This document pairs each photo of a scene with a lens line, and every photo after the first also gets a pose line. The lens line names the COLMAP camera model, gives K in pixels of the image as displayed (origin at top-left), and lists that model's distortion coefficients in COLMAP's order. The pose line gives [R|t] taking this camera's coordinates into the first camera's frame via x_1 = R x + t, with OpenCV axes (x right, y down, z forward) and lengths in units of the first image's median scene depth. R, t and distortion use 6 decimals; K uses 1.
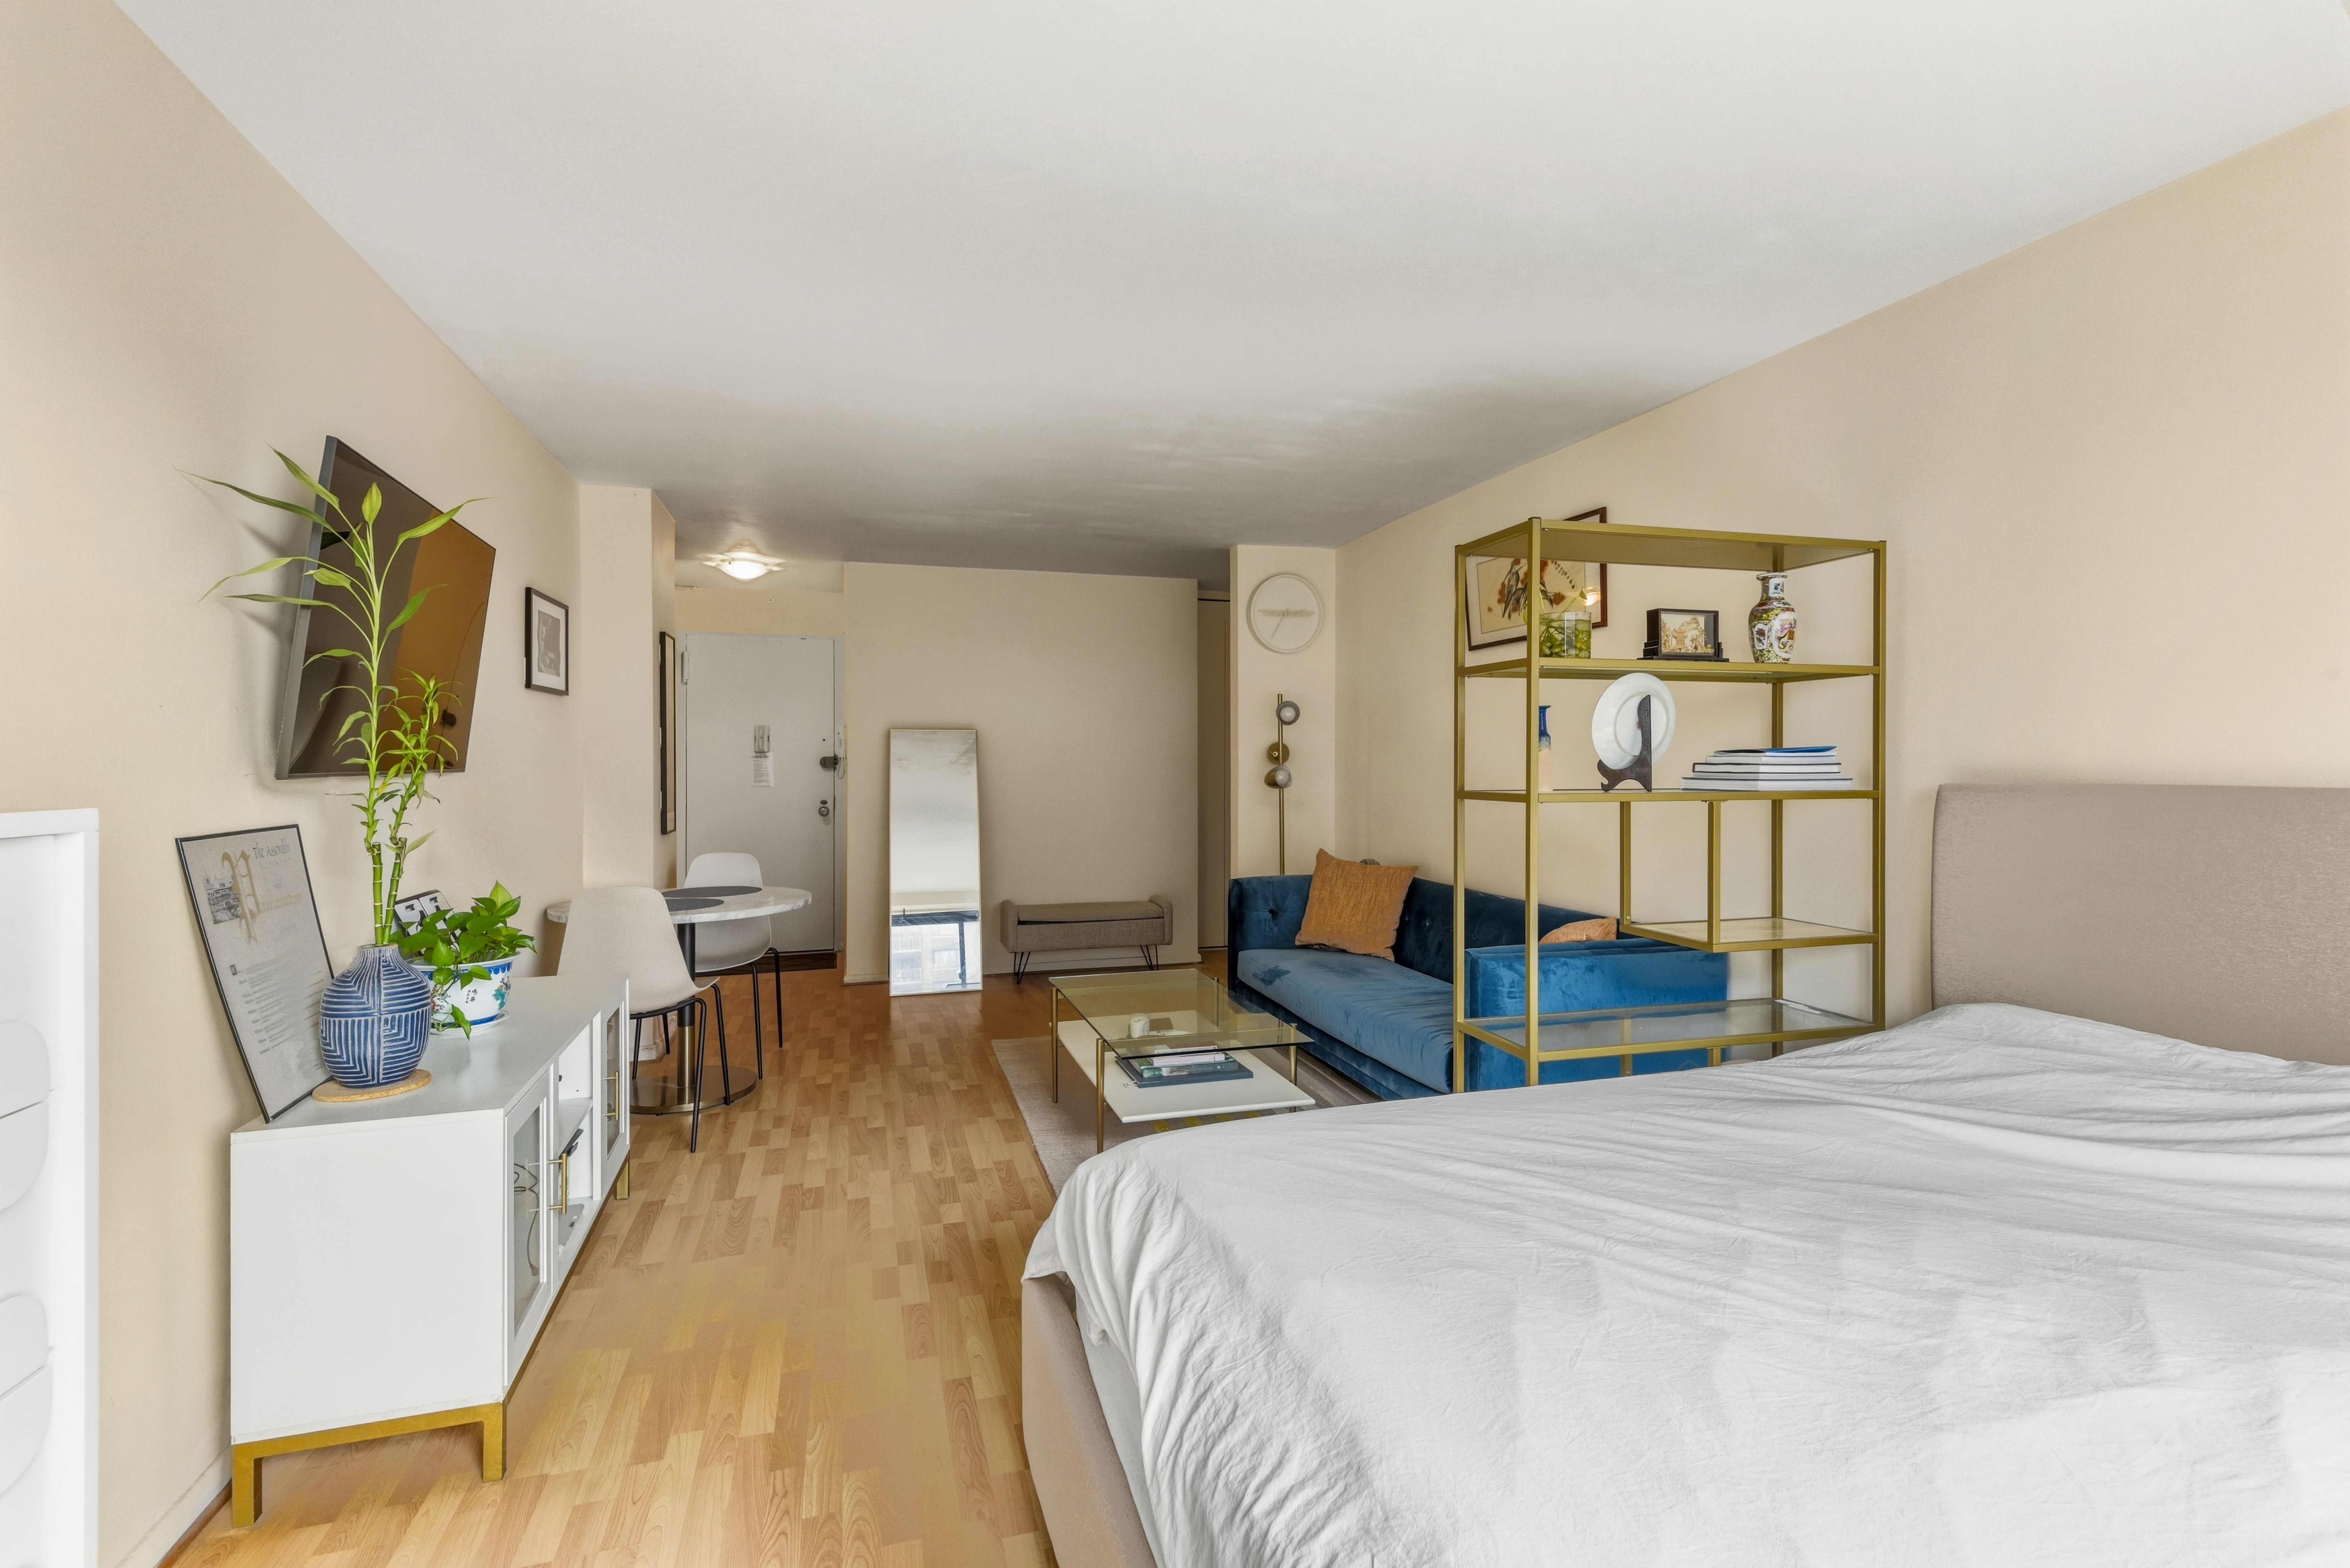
lens RADIAL K [[1041.0, 0, 1159.2], [0, 1041.0, 765.9], [0, 0, 1]] dist [0.007953, -0.007235]
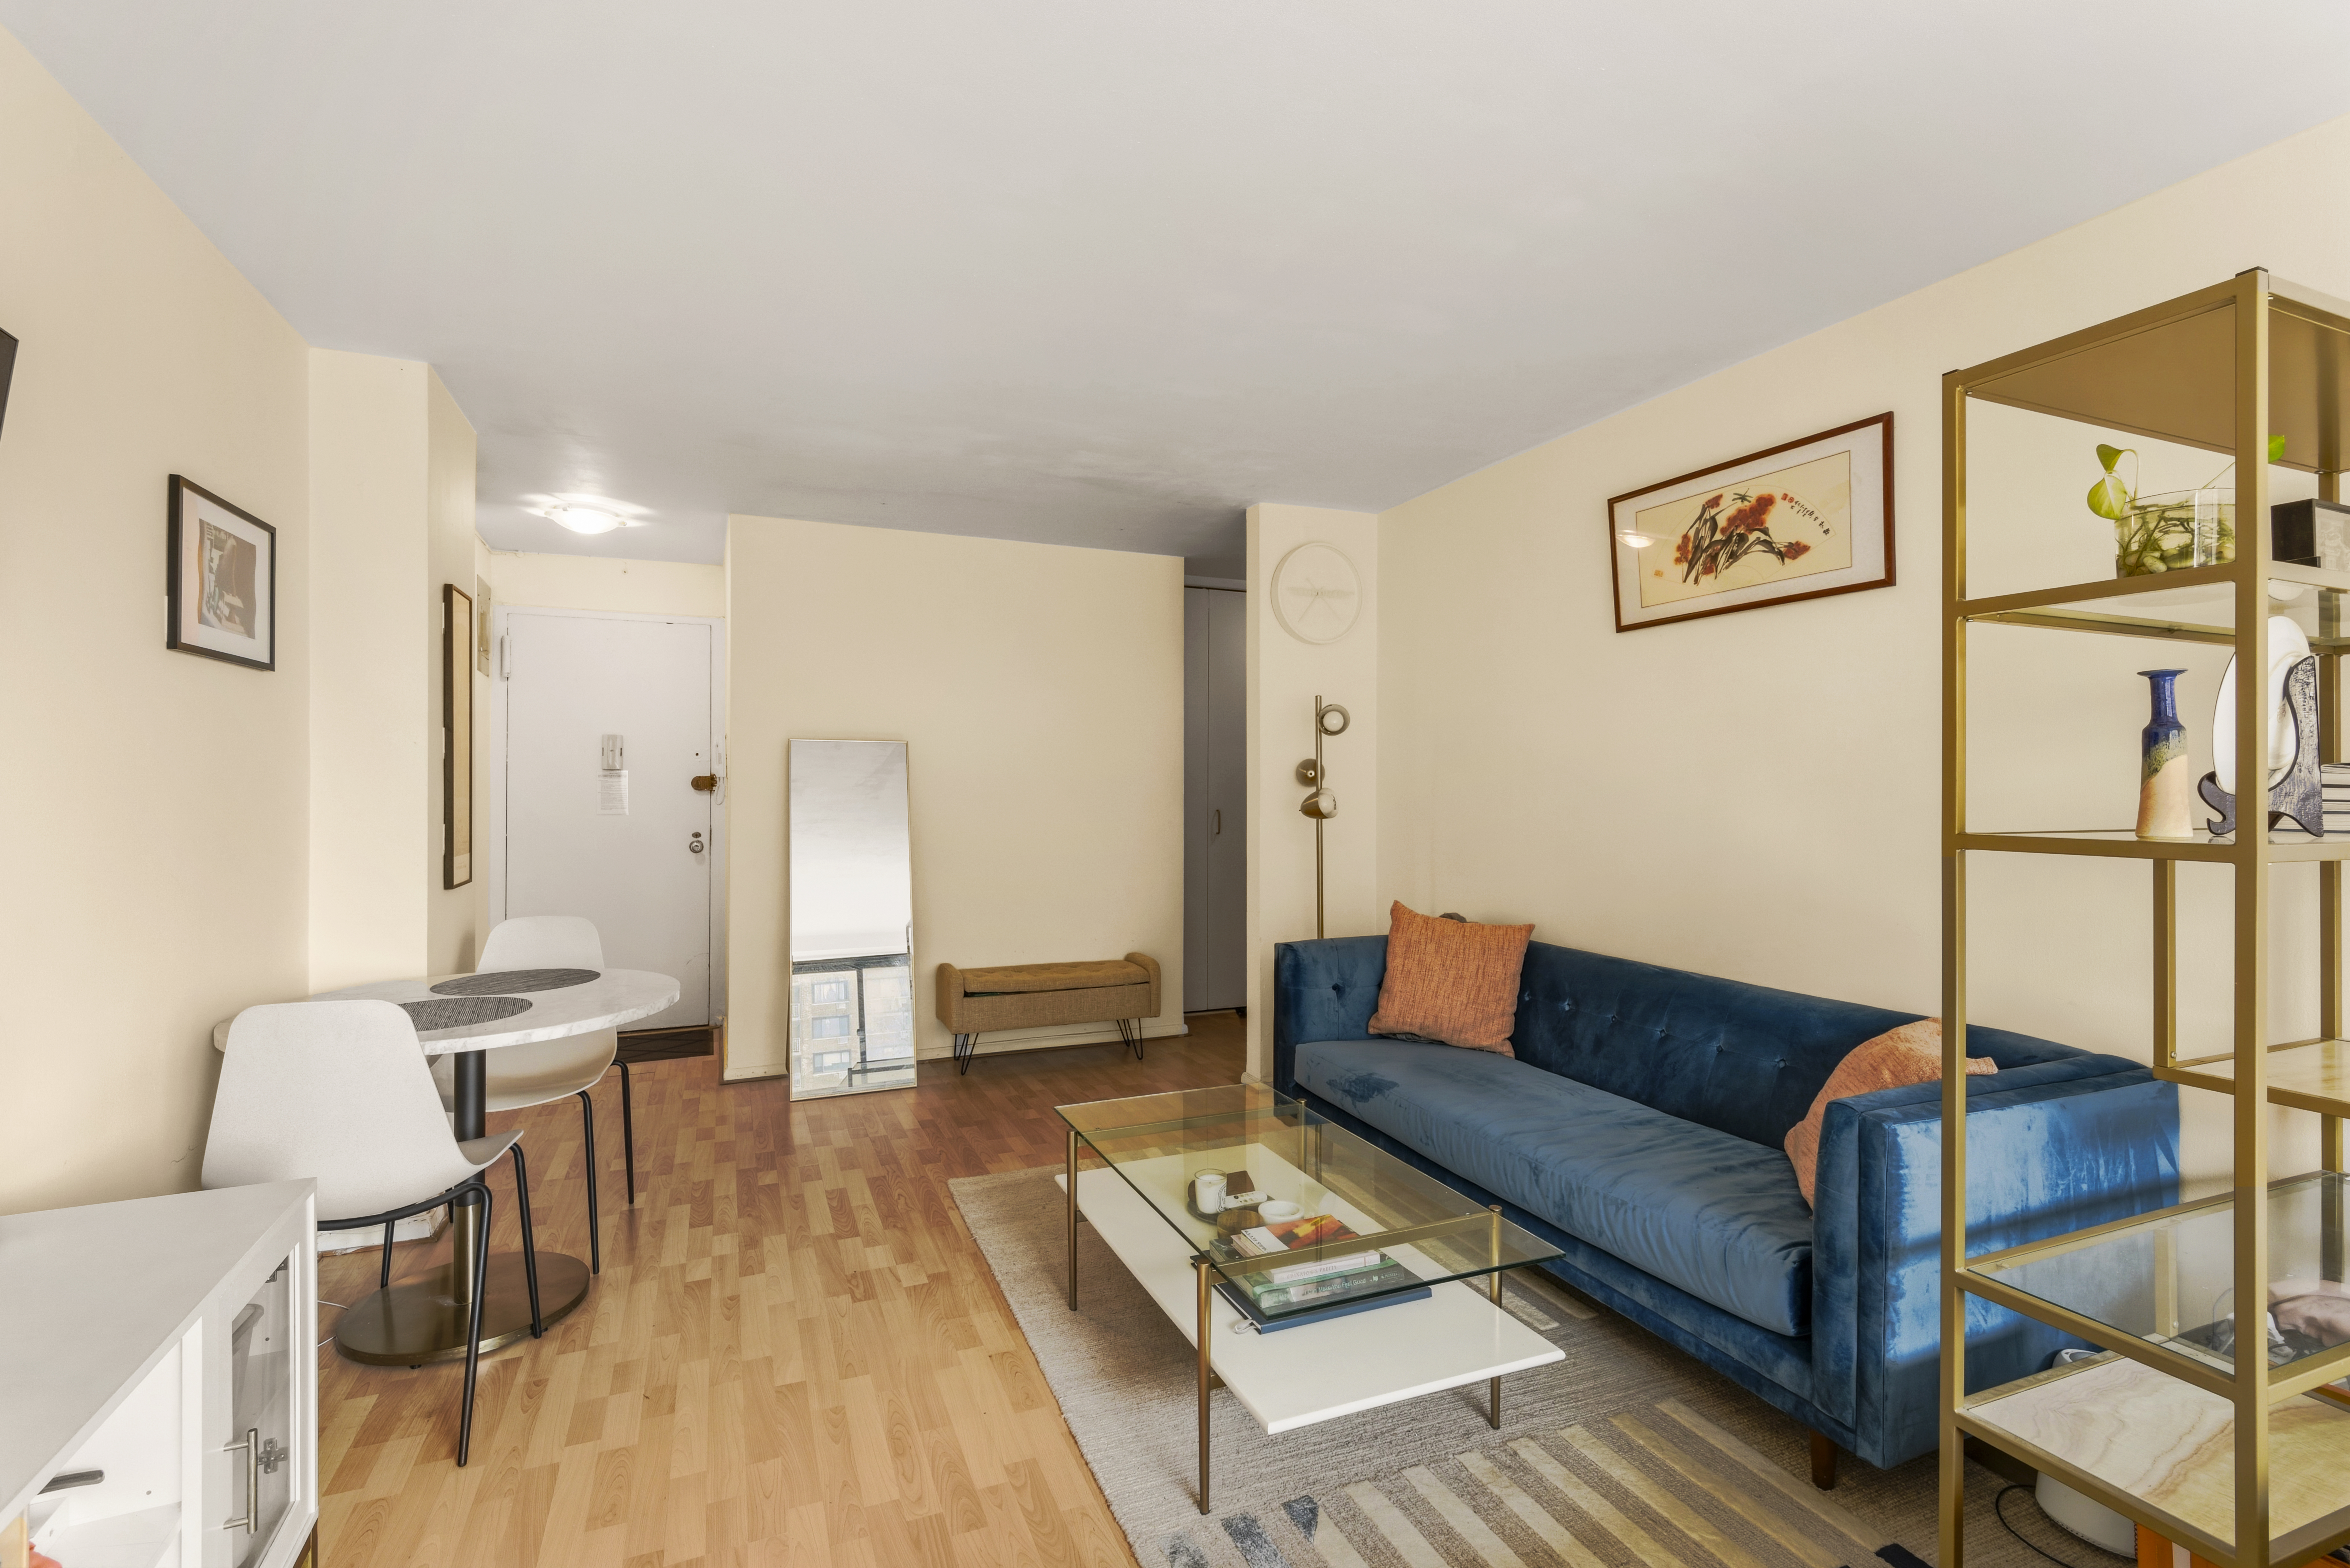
lens RADIAL K [[1041.1, 0, 1155.2], [0, 1041.1, 783.5], [0, 0, 1]] dist [0.007953, -0.007235]
pose [[0.994383, 0.003430, 0.105790, -0.103415], [-0.002754, 0.999975, -0.006540, 0.001738], [-0.105810, 0.006212, 0.994367, 0.306222]]
